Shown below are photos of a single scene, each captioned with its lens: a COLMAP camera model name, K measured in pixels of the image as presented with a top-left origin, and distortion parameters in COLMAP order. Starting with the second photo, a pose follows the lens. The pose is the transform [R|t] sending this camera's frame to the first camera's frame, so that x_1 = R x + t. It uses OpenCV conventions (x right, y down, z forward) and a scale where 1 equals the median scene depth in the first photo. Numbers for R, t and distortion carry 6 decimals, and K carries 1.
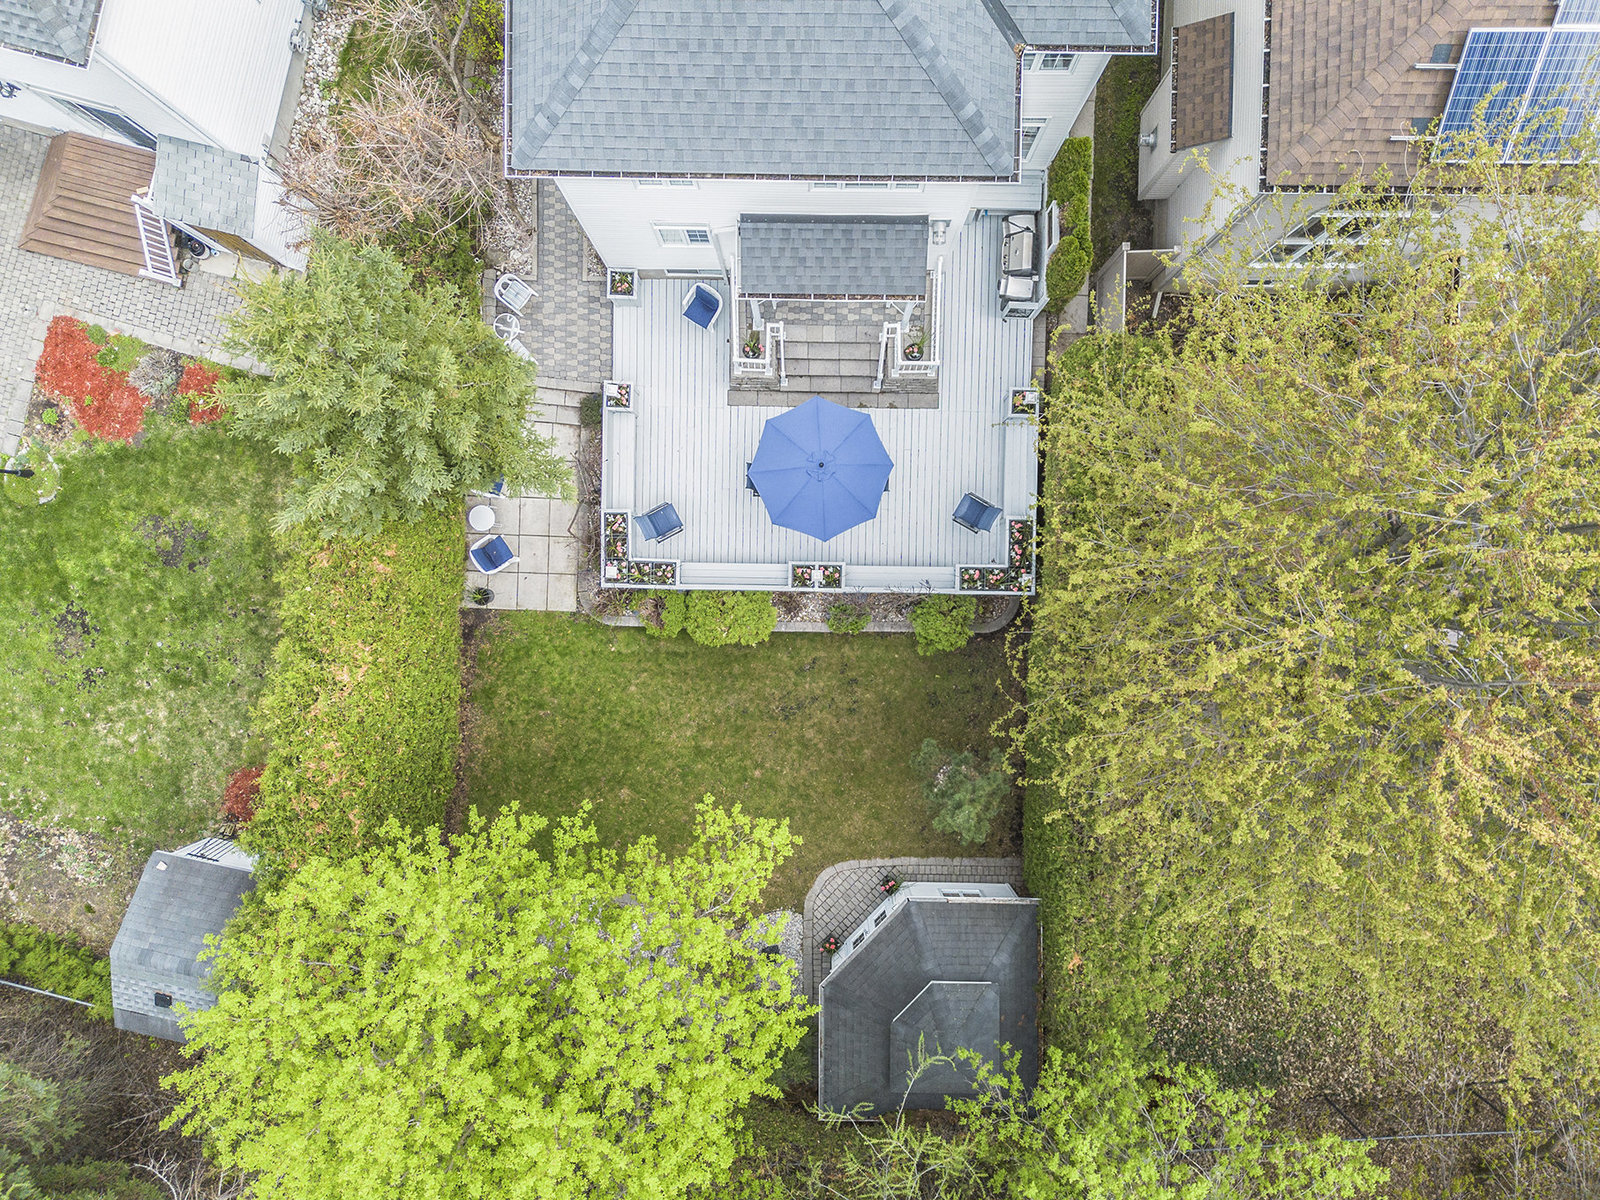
lens RADIAL K [[1099.0, 0, 800.0], [0, 1099.0, 600.0], [0, 0, 1]] dist [0.044192, -0.051769]
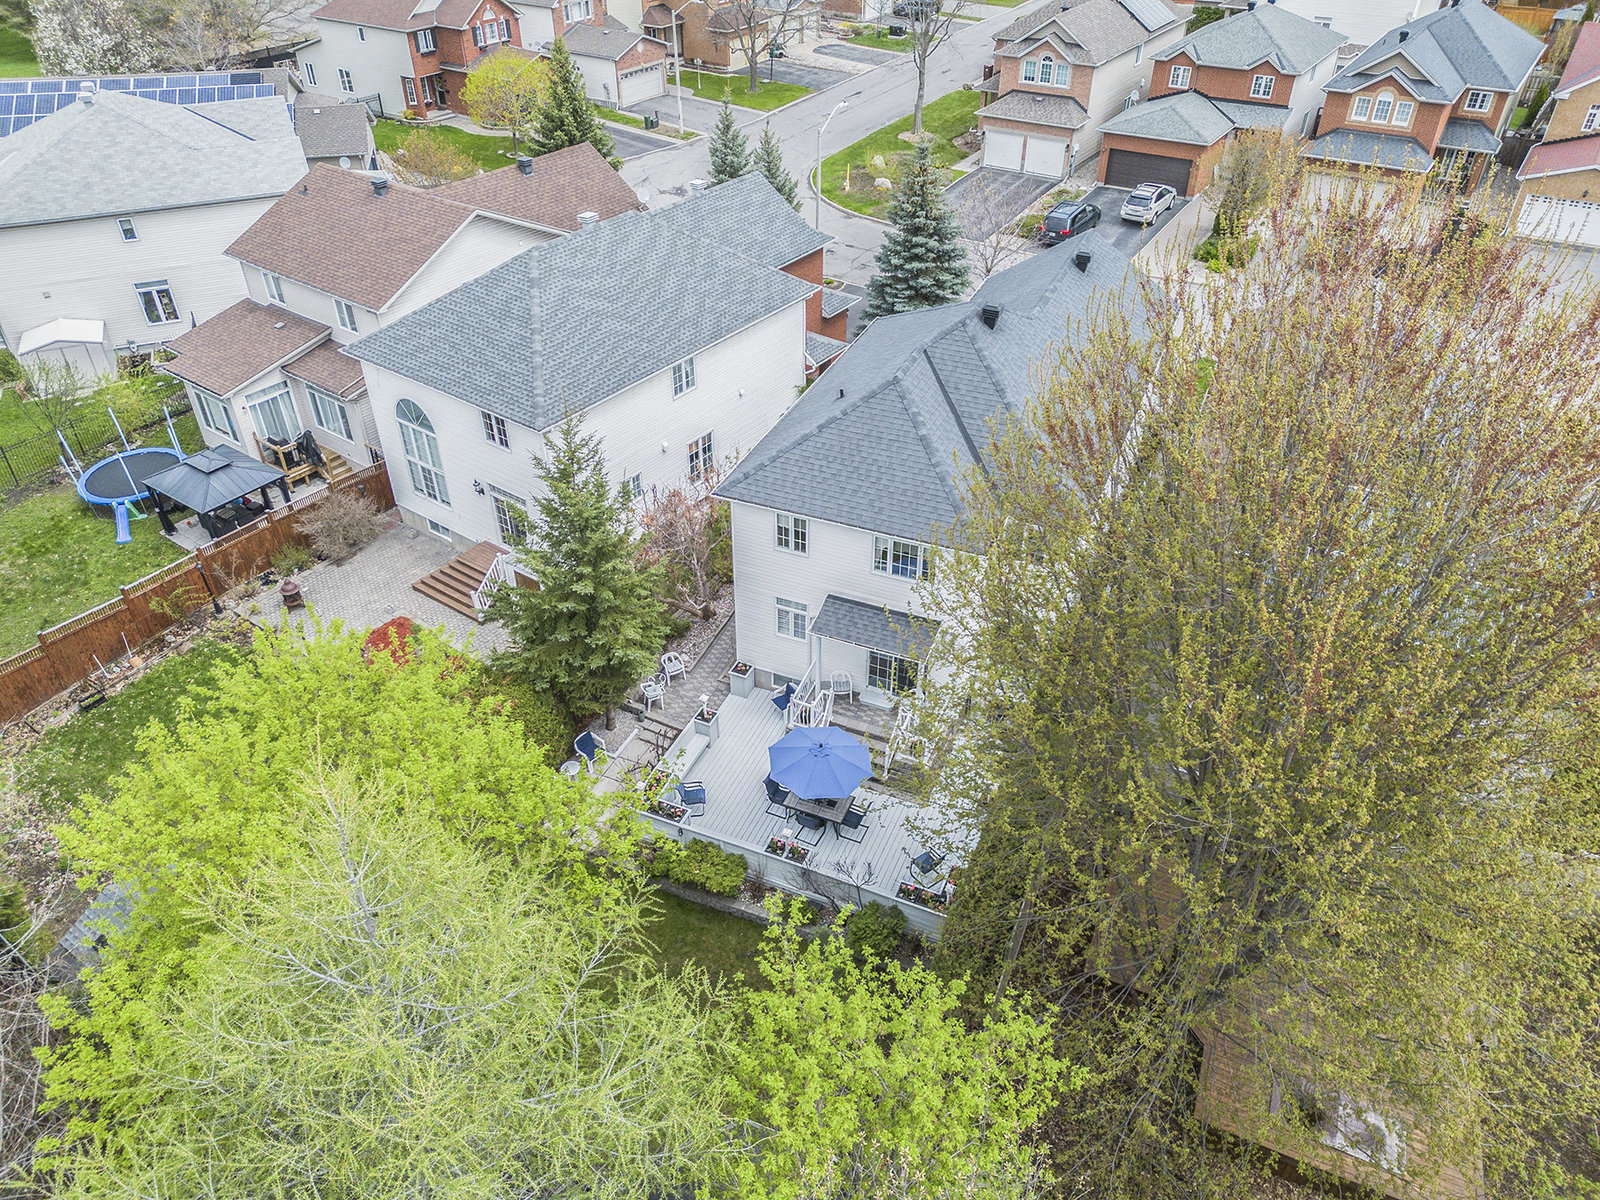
lens RADIAL K [[1130.7, 0, 800.0], [0, 1130.7, 600.0], [0, 0, 1]] dist [0.059036, -0.048144]
pose [[0.920682, 0.233942, -0.312435, 0.349297], [-0.390313, 0.551859, -0.736959, 0.730528], [0.000014, 0.800452, 0.599397, 0.022425]]
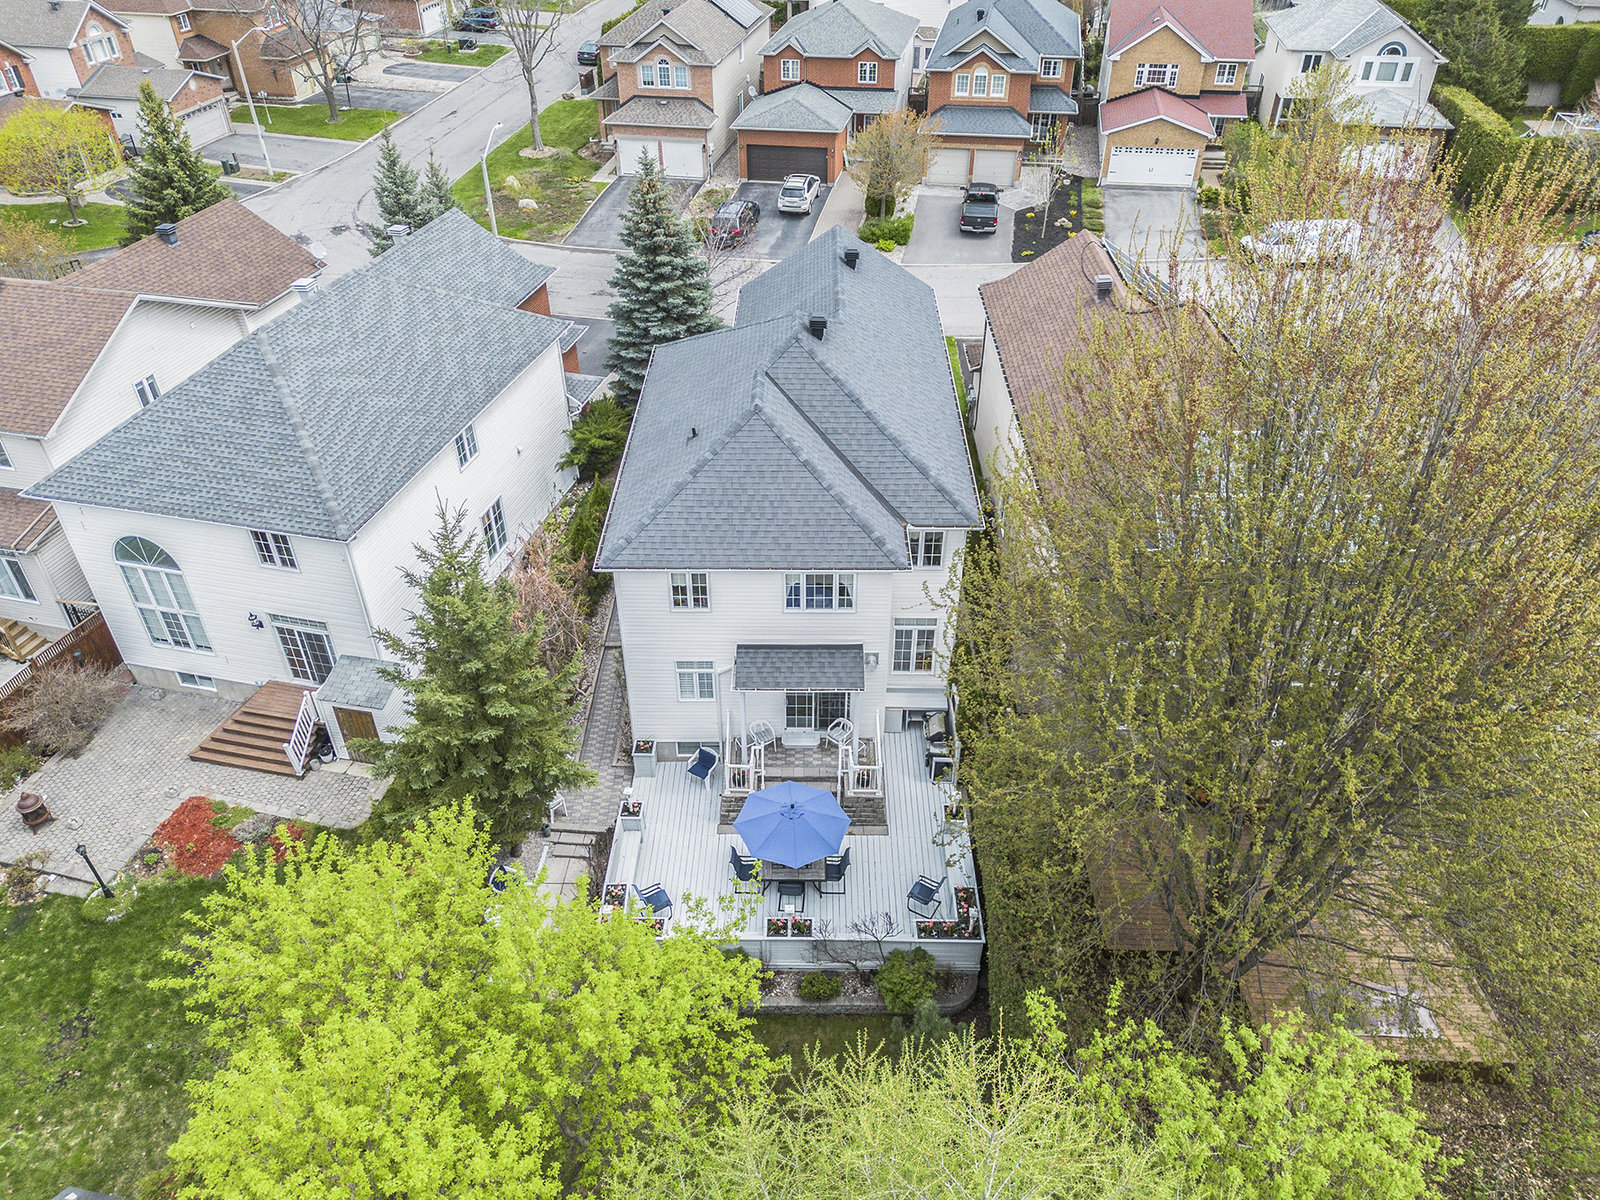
lens RADIAL K [[1132.0, 0, 781.7], [0, 1132.0, 587.6], [0, 0, 1]] dist [0.068043, -0.059945]
pose [[0.999990, 0.003292, -0.003185, 0.009534], [-0.004513, 0.590007, -0.807385, 0.699133], [-0.000779, 0.807391, 0.590016, 0.030044]]
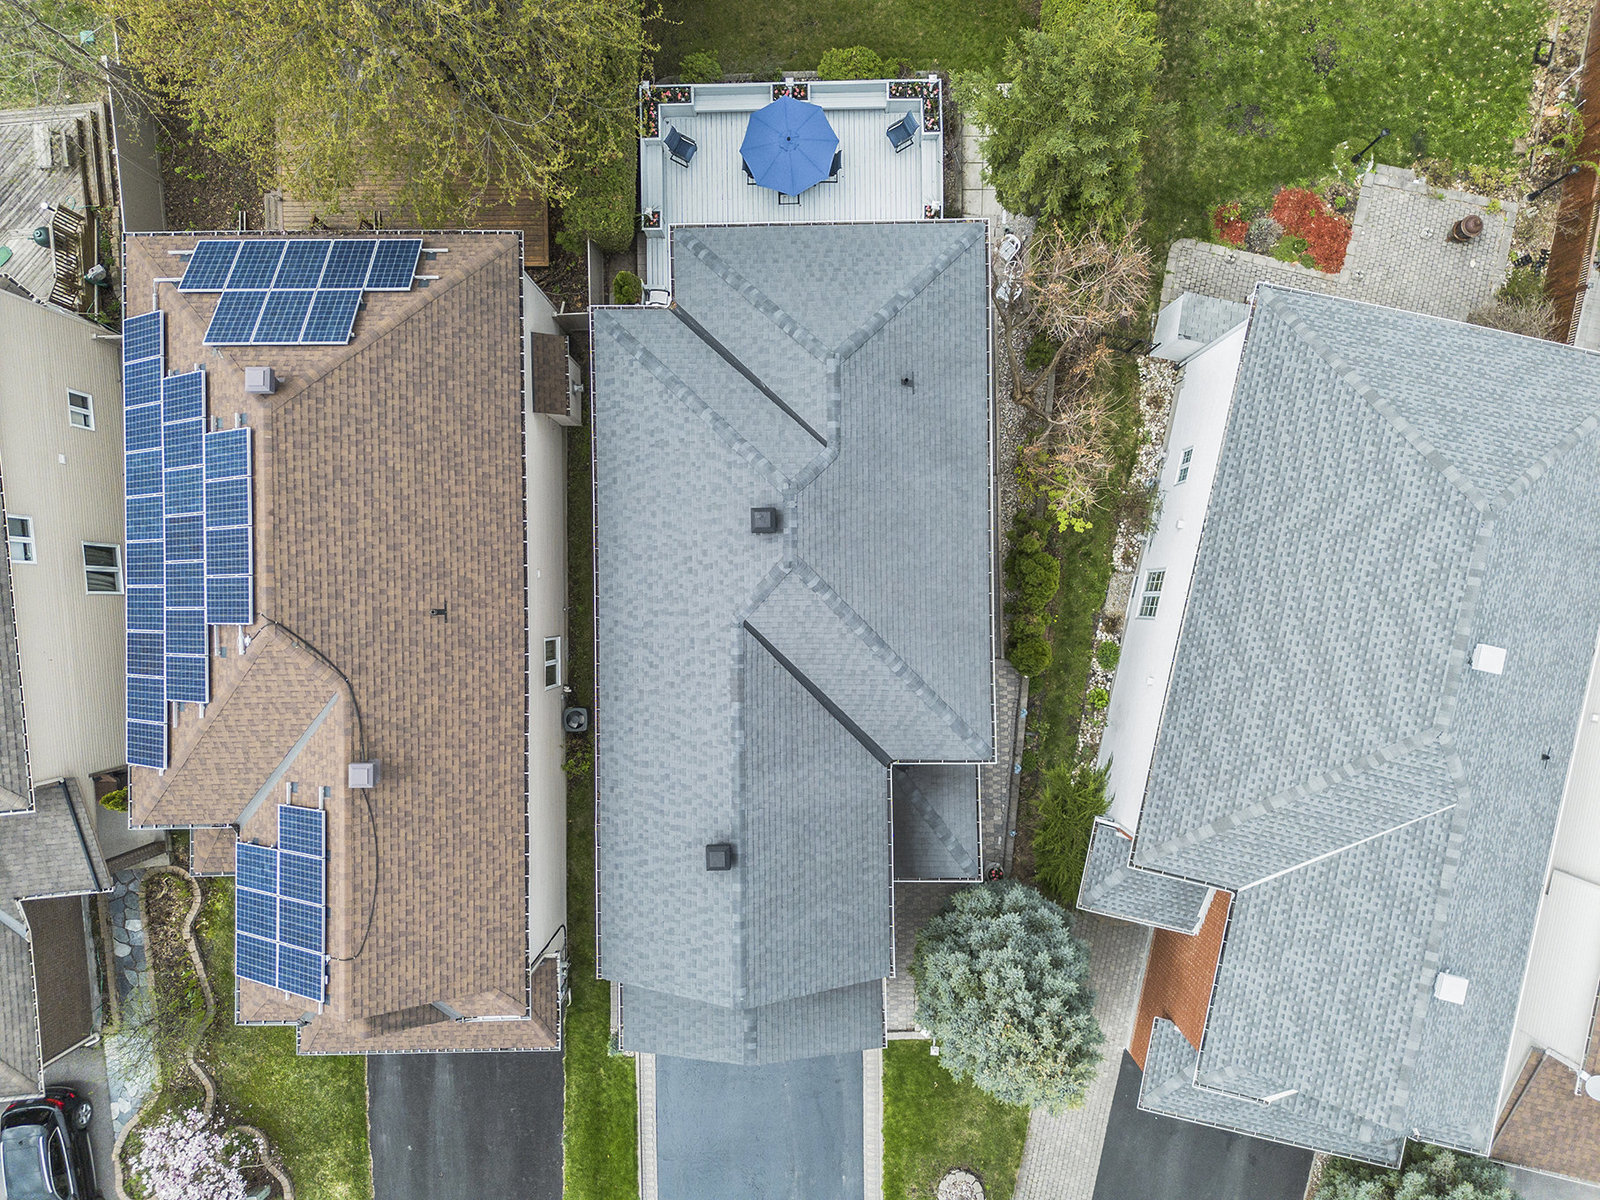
lens RADIAL K [[1132.0, 0, 781.7], [0, 1132.0, 587.6], [0, 0, 1]] dist [0.068043, -0.059945]
pose [[-0.999425, 0.031745, 0.011887, 0.029518], [-0.031688, -0.999486, 0.004913, -0.669852], [0.012037, 0.004534, 0.999917, -0.483794]]
